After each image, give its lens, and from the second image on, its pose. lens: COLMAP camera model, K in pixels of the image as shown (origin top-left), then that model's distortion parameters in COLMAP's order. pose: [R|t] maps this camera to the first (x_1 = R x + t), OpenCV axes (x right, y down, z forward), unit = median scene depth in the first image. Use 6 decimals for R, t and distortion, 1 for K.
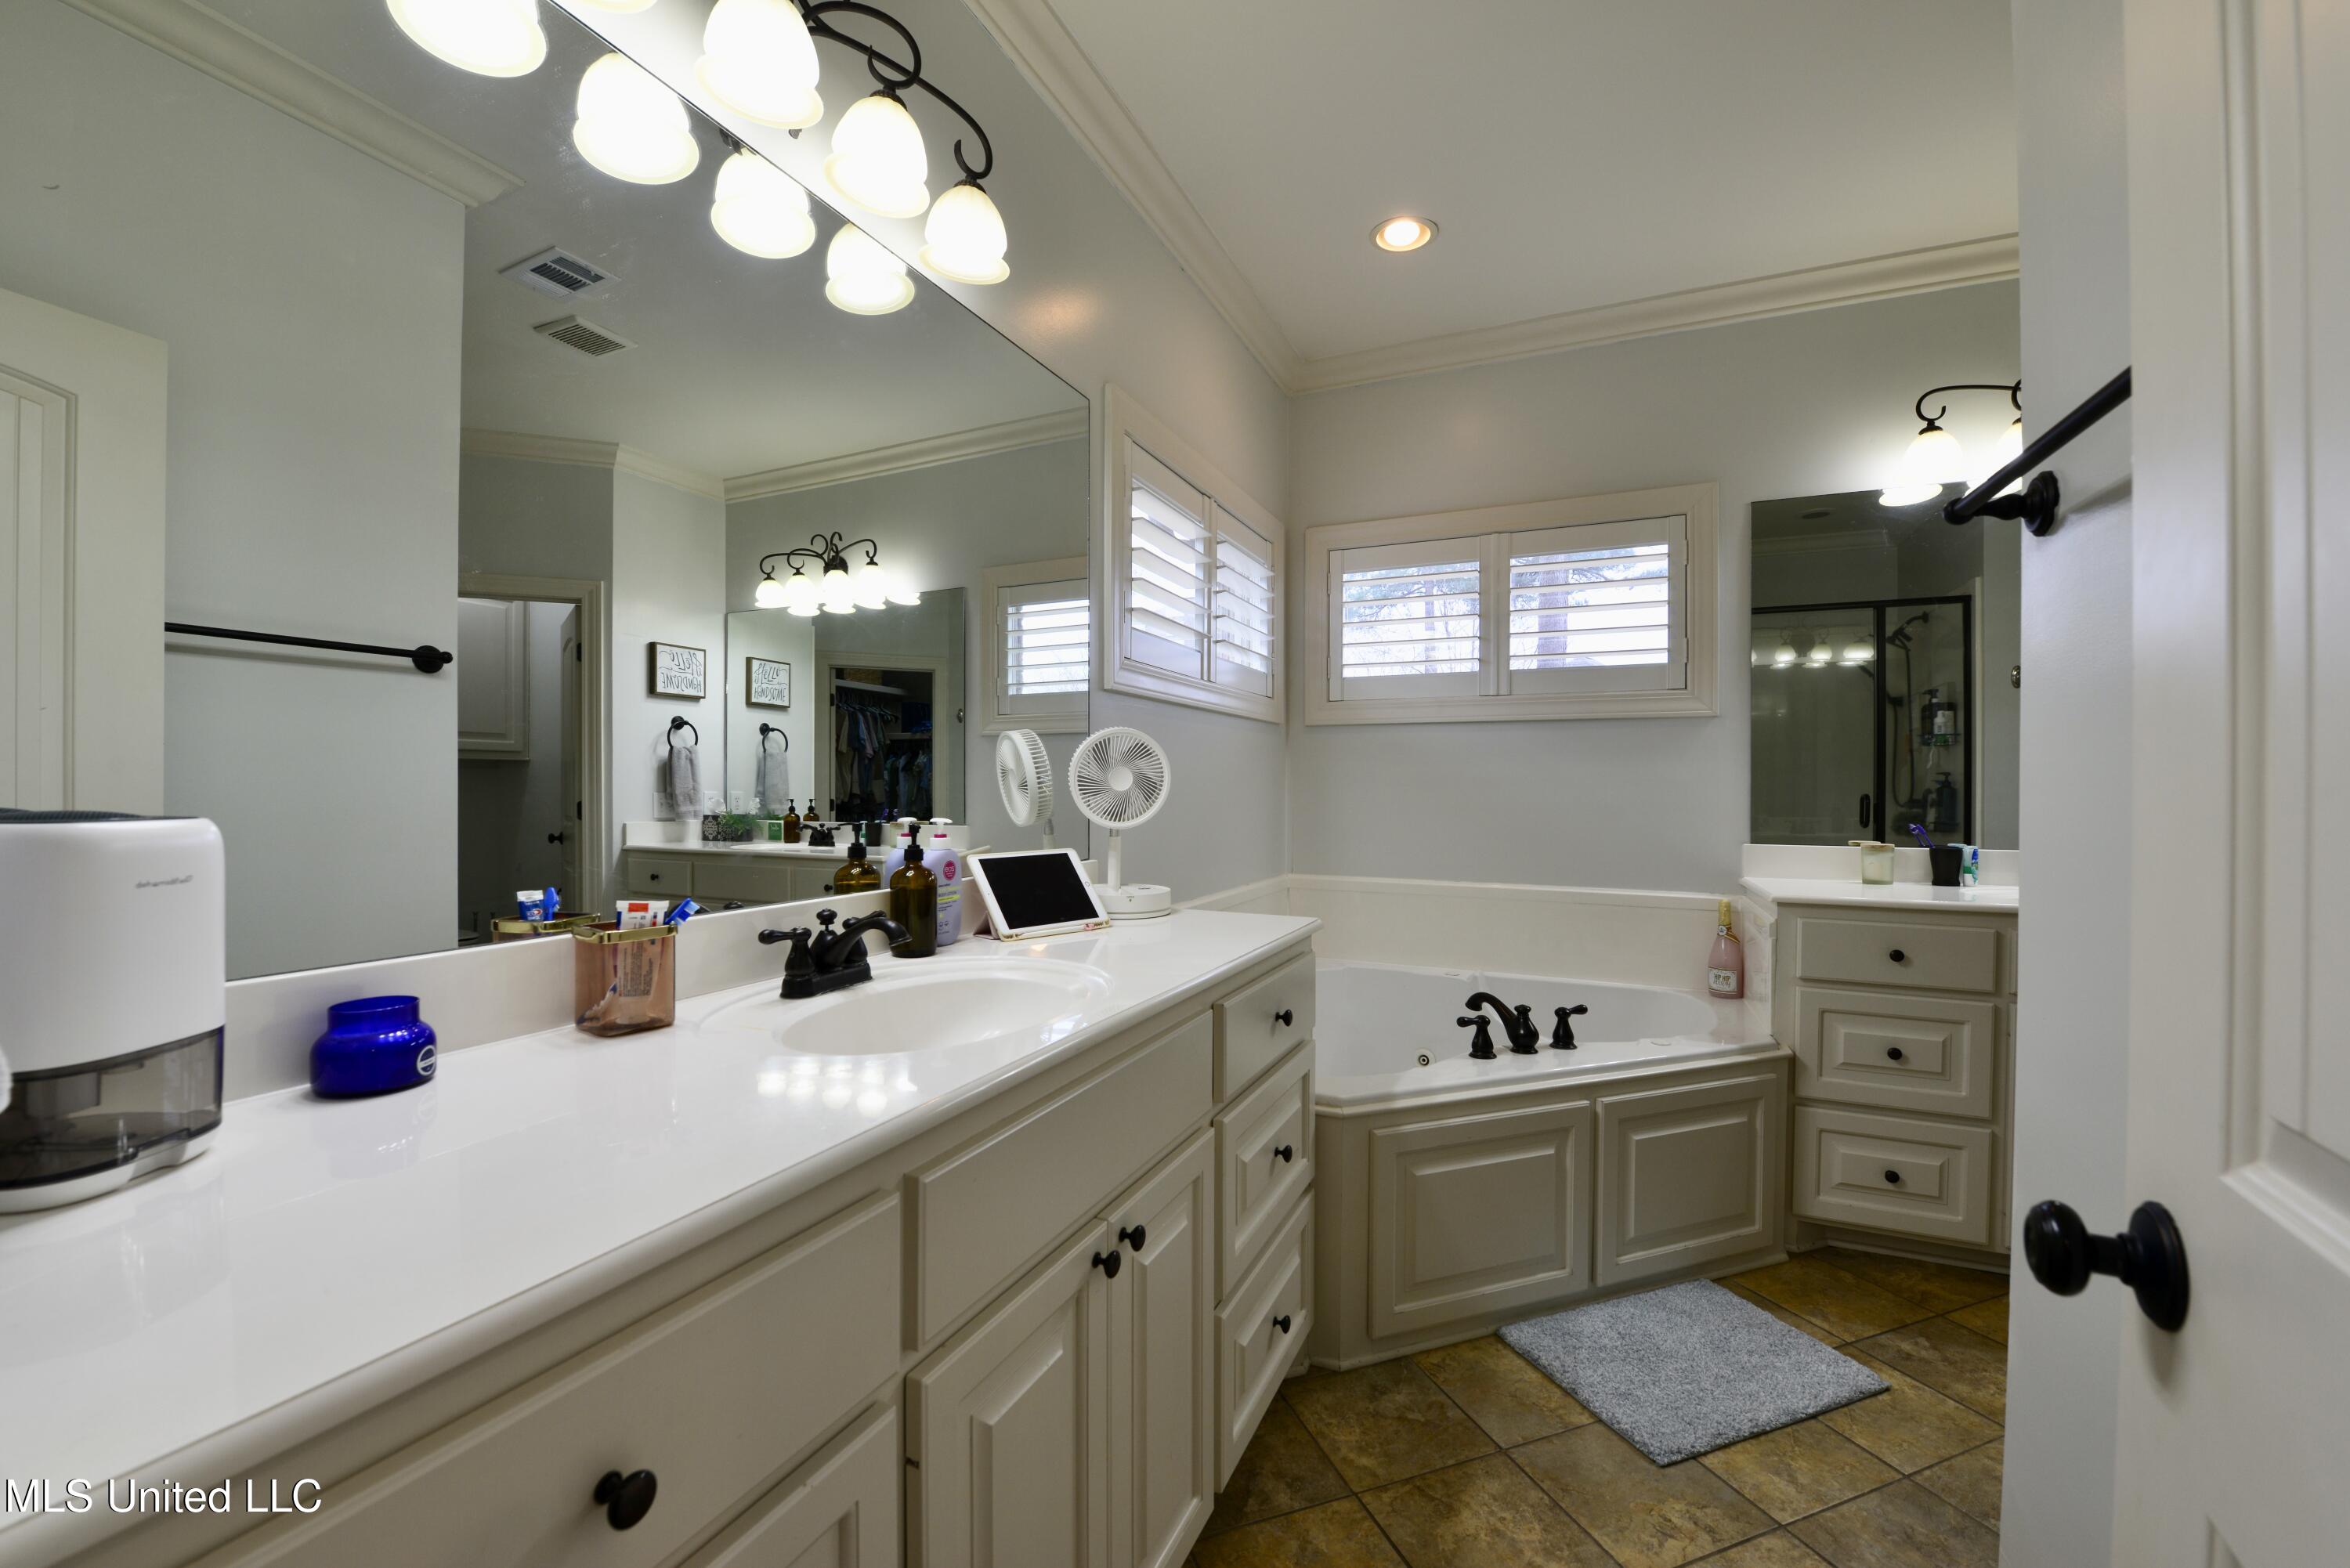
lens RADIAL K [[937.7, 0, 1168.0], [0, 937.7, 789.6], [0, 0, 1]] dist [-0.019434, -0.000969]
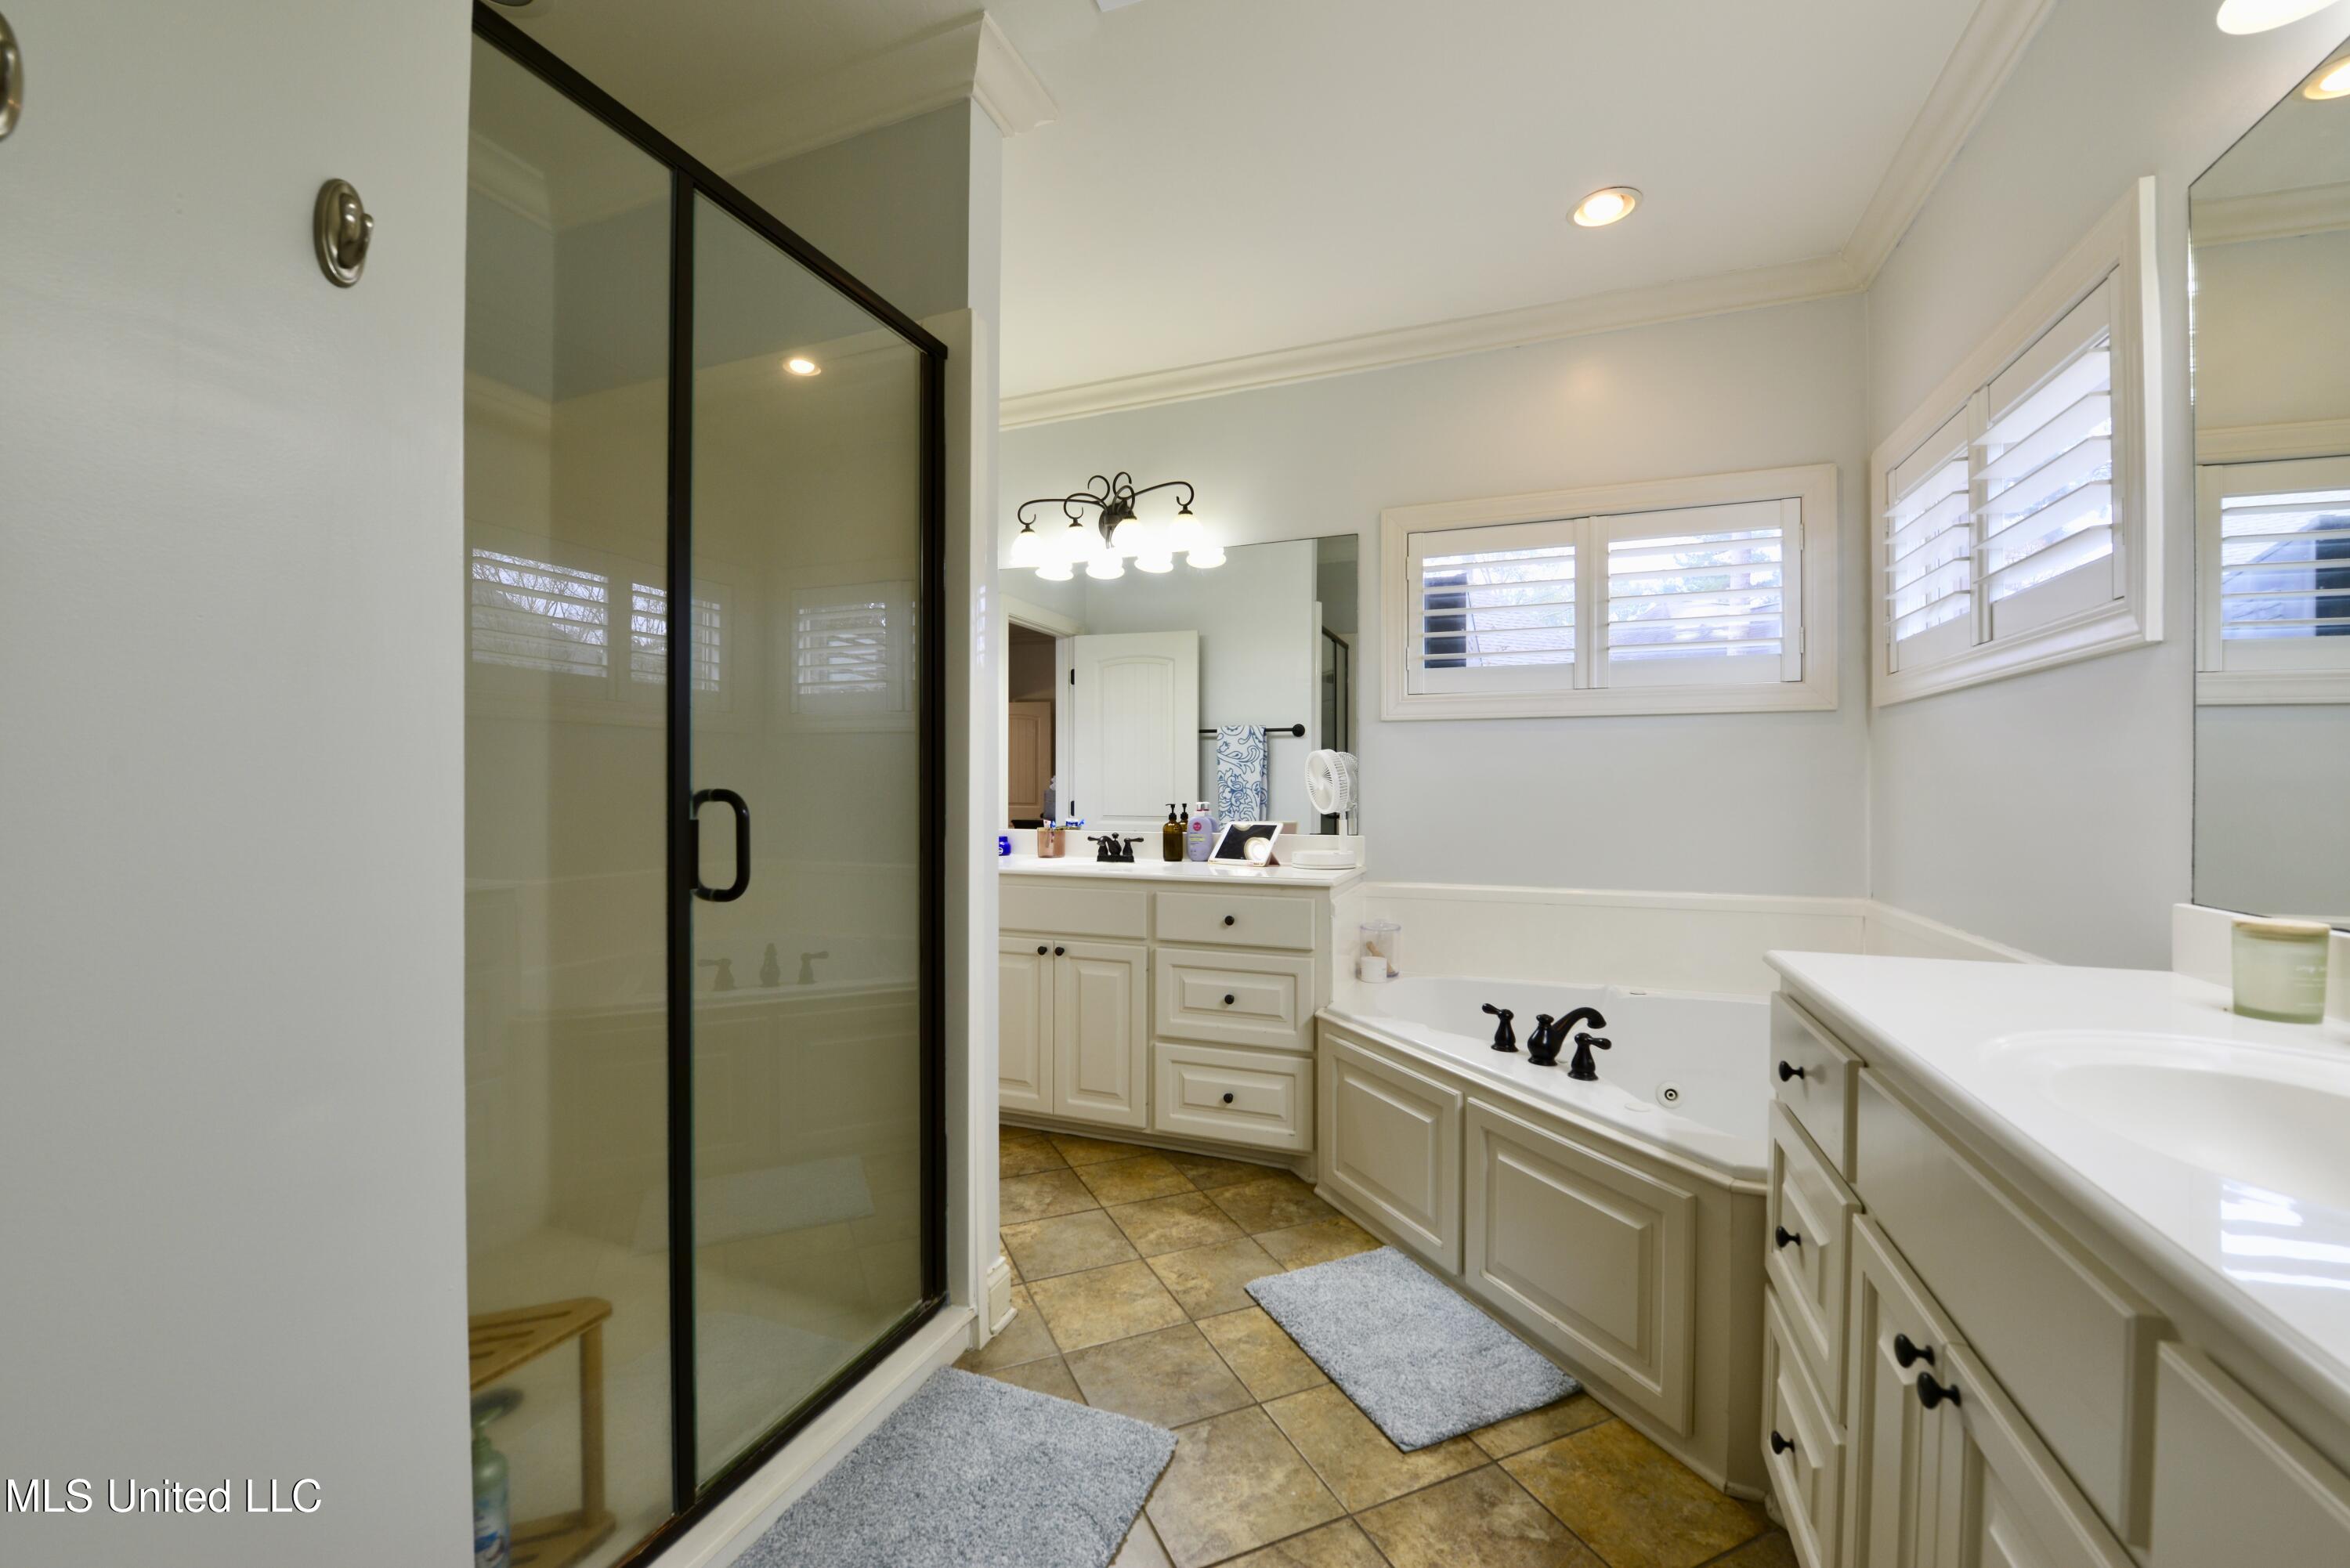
lens RADIAL K [[937.7, 0, 1167.0], [0, 937.7, 789.7], [0, 0, 1]] dist [-0.019434, -0.000969]
pose [[0.051772, -0.001943, -0.998657, 1.522983], [-0.000438, 0.999998, -0.001968, 0.001602], [0.998659, 0.000540, 0.051771, 0.650269]]
